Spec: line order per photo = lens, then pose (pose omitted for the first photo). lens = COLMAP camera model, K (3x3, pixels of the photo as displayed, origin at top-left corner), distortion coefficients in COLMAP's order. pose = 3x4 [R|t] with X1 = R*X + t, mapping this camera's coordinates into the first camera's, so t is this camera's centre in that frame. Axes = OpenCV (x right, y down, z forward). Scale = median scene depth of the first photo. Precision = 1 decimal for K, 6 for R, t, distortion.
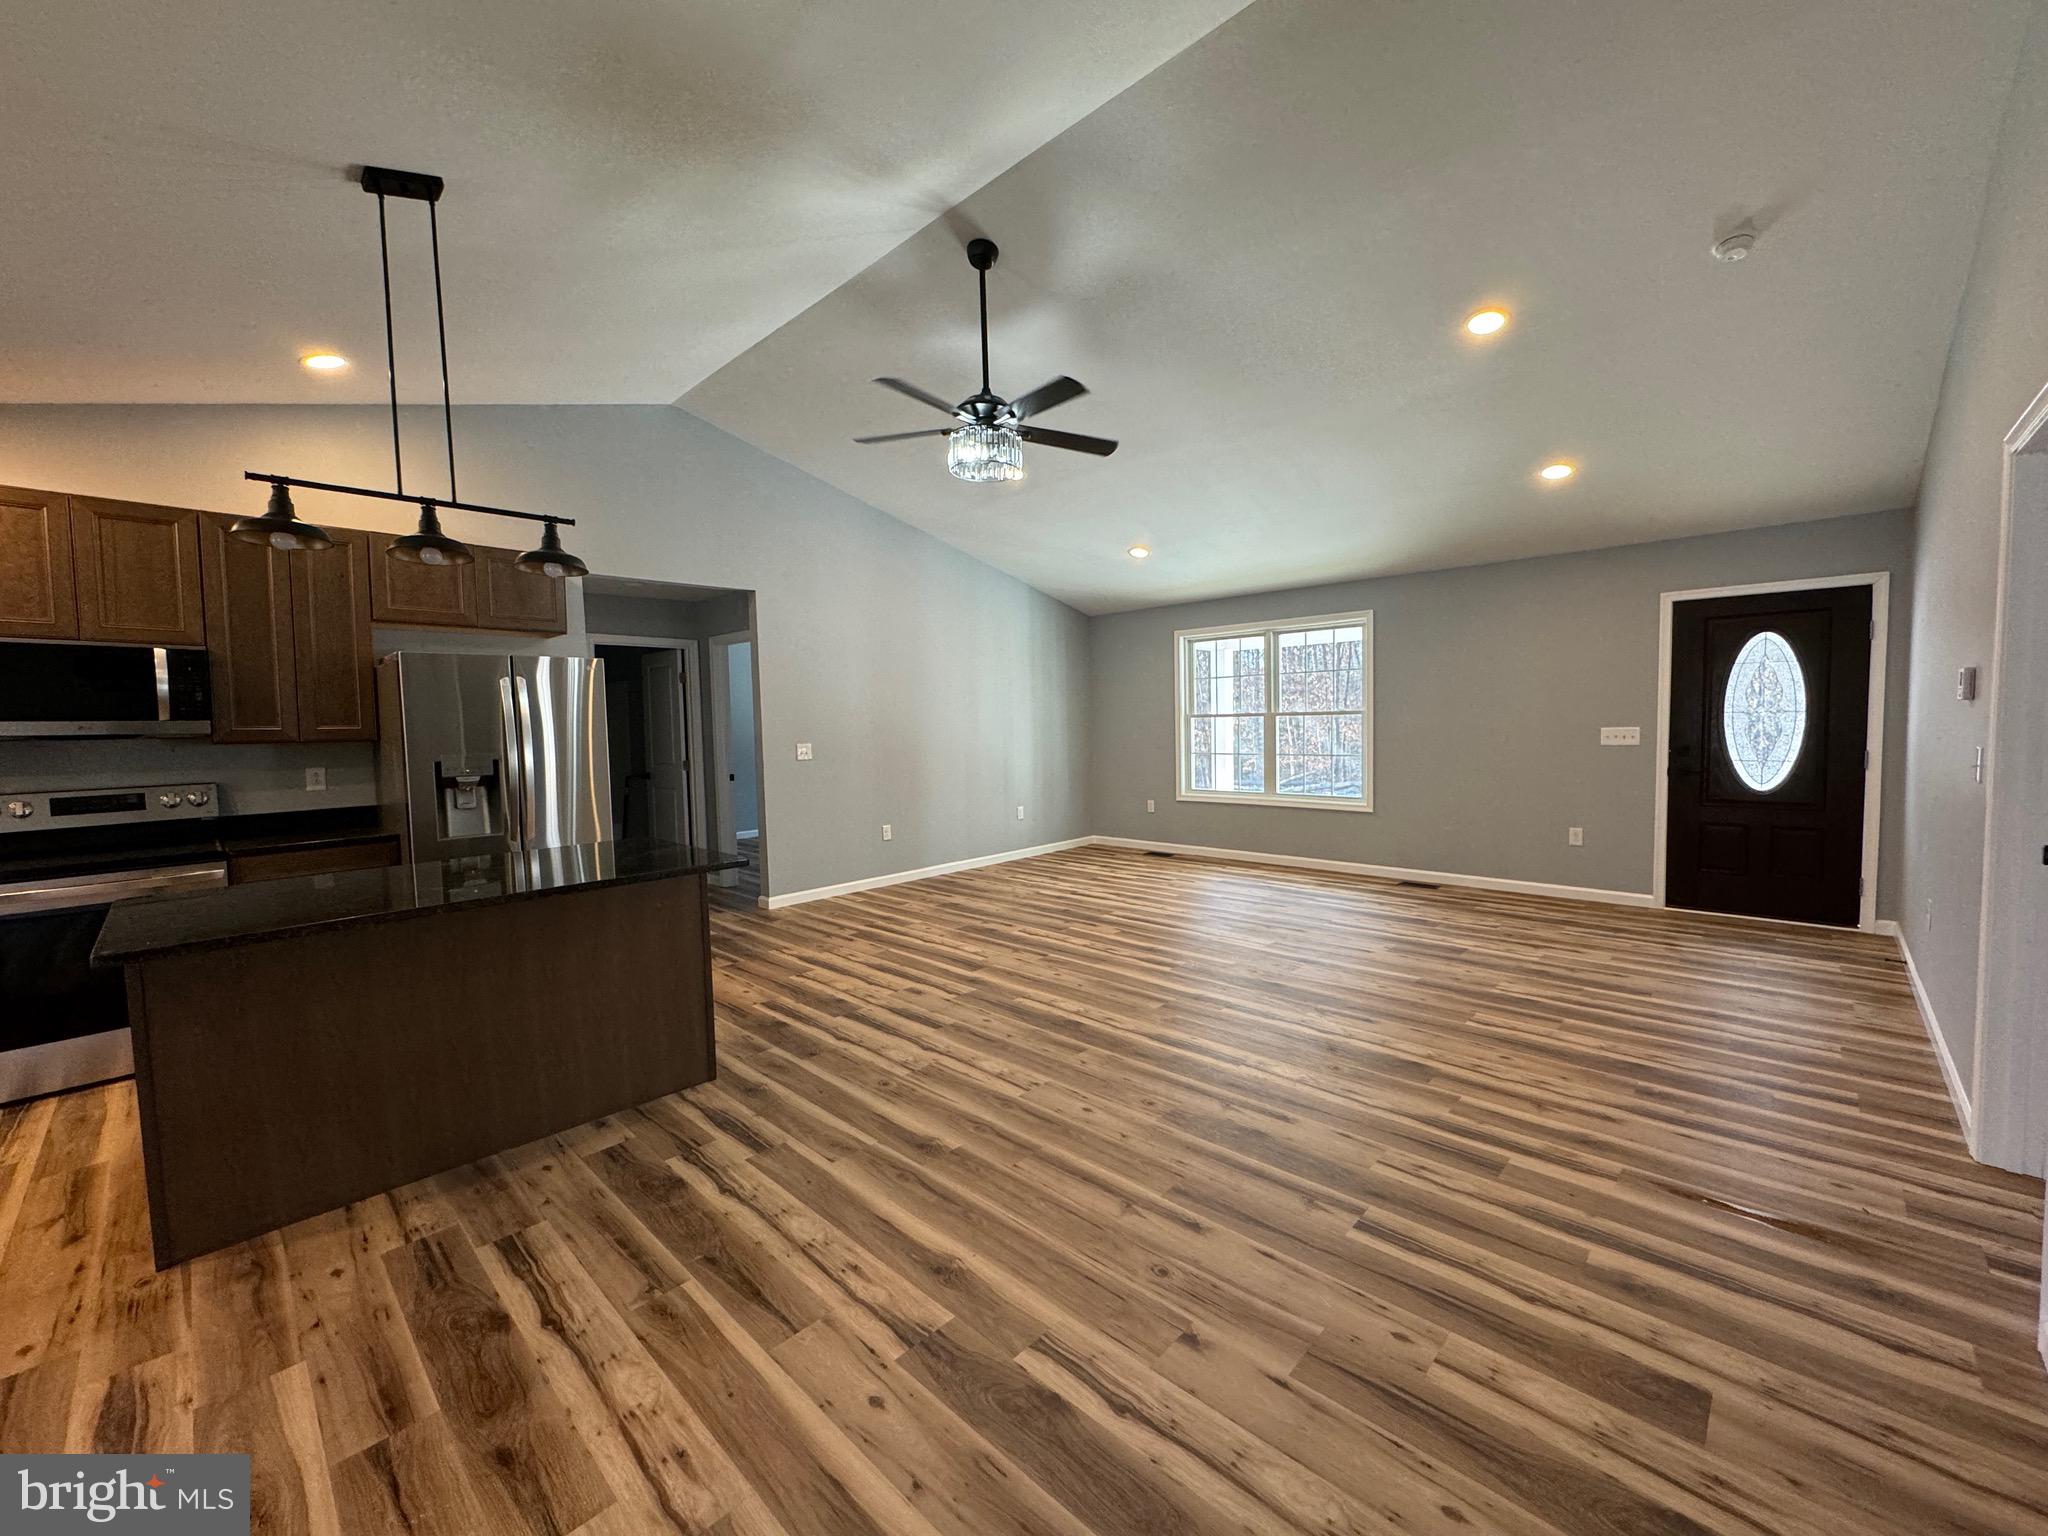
lens RADIAL K [[817.0, 0, 1020.0], [0, 817.0, 766.1], [0, 0, 1]] dist [-0.000525, -0.000419]
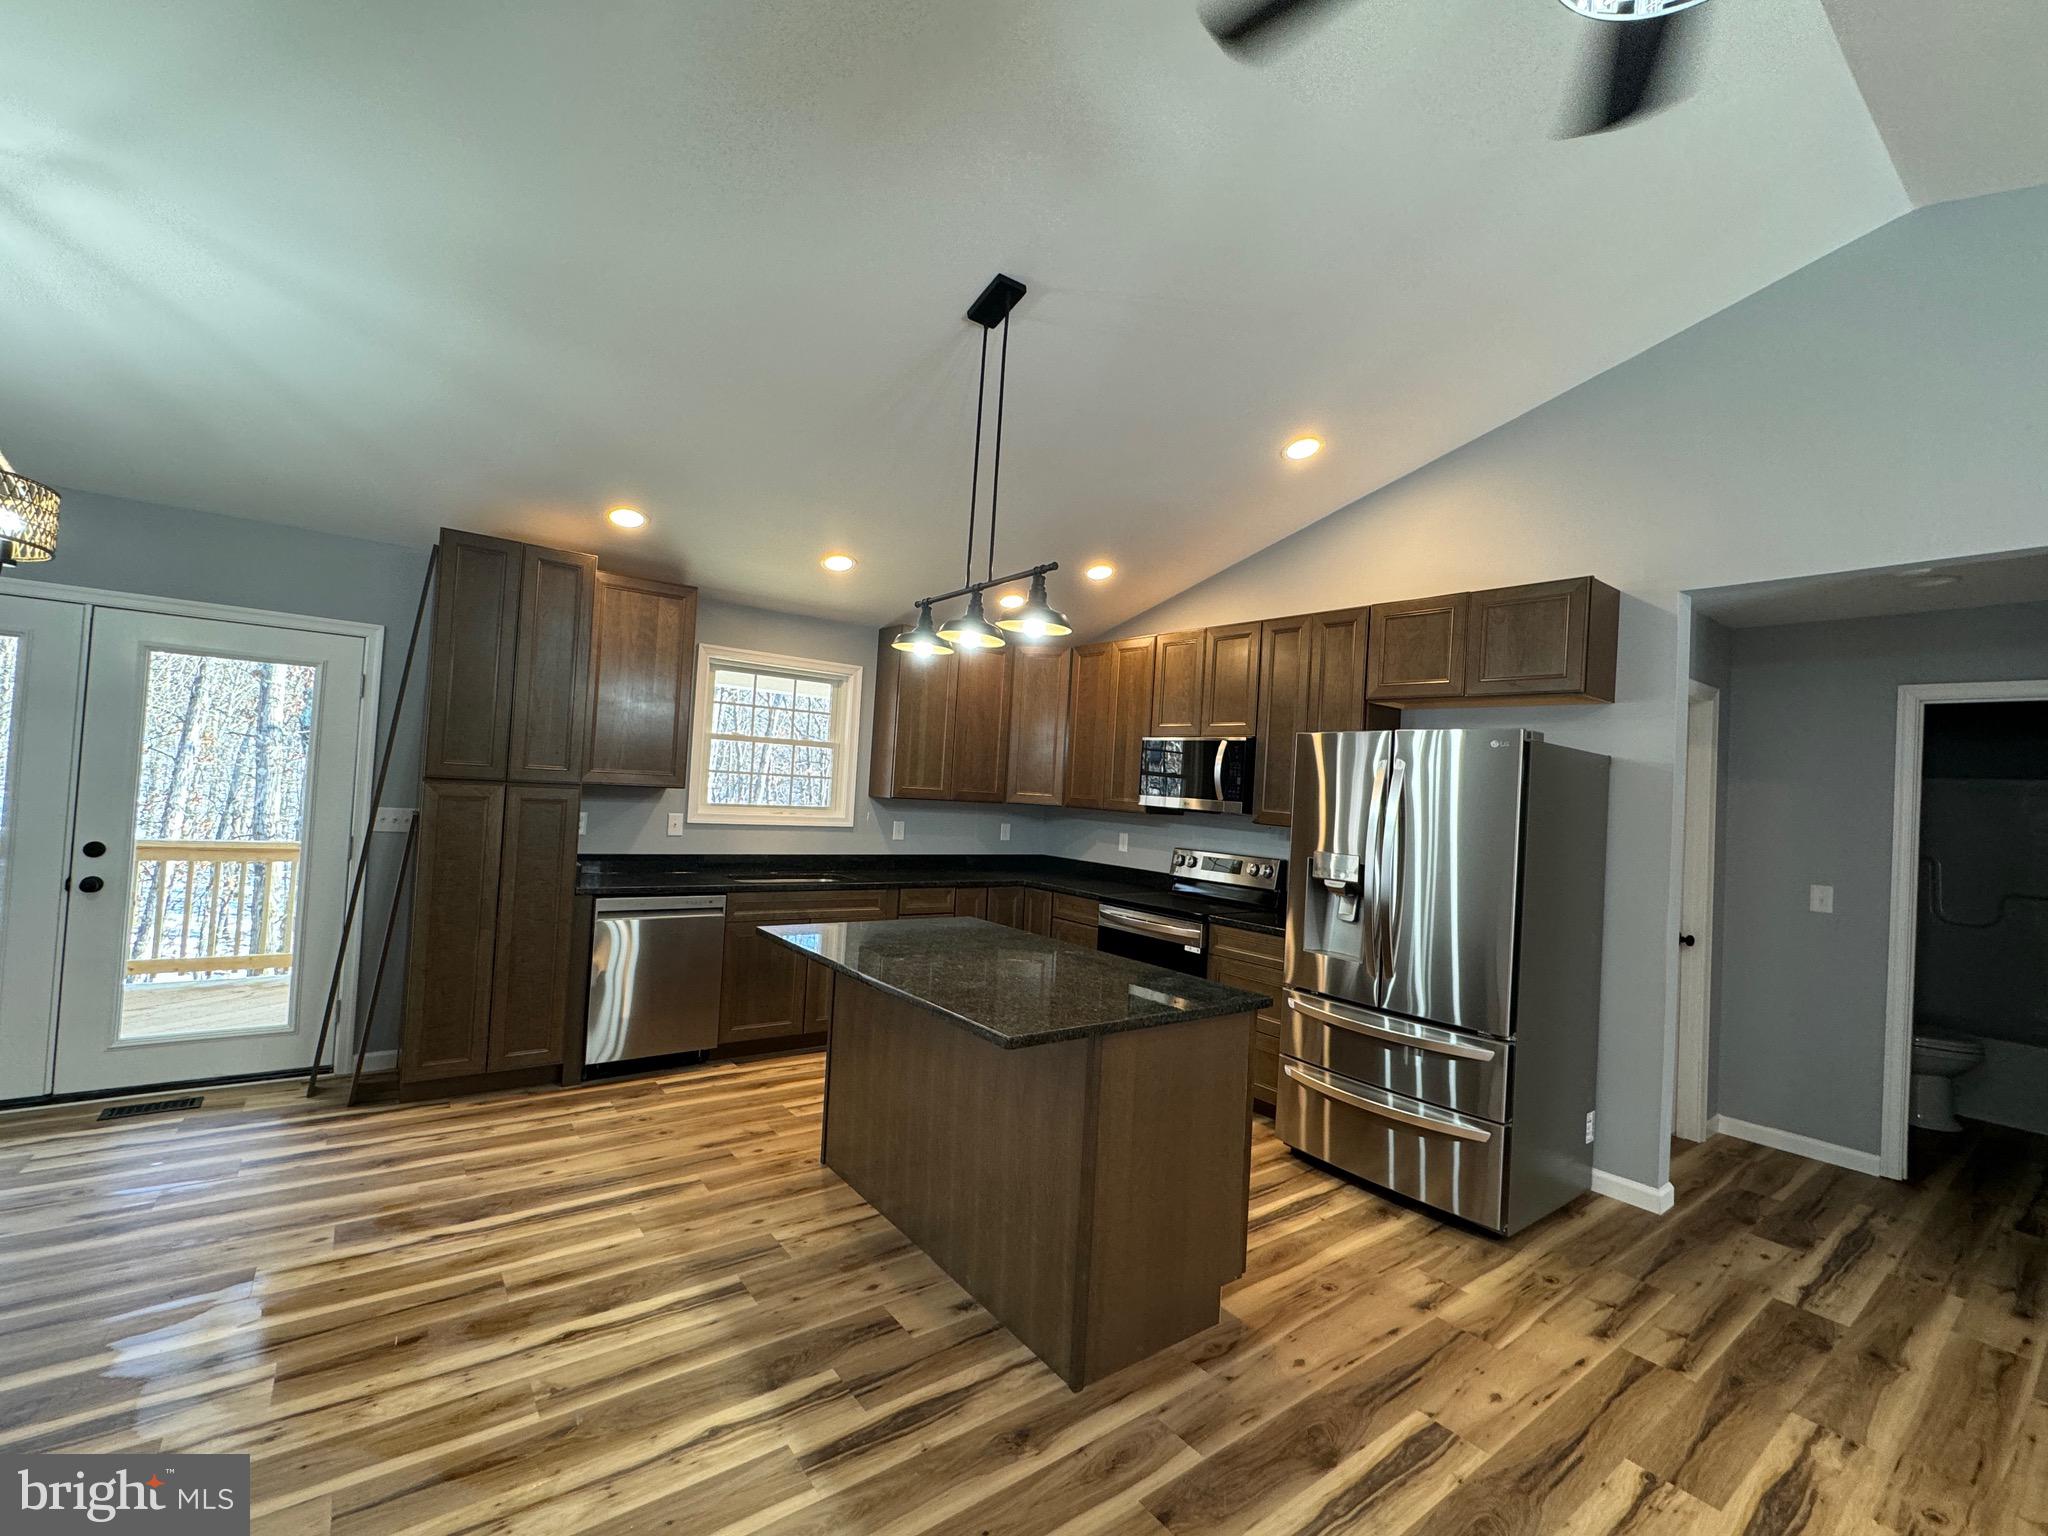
lens RADIAL K [[872.2, 0, 1025.6], [0, 872.2, 763.7], [0, 0, 1]] dist [-0.004985, 0.001058]
pose [[-0.152702, -0.016976, -0.988127, 0.249208], [-0.112289, 0.993676, 0.000281, -0.073041], [0.981872, 0.110998, -0.153642, 0.861020]]
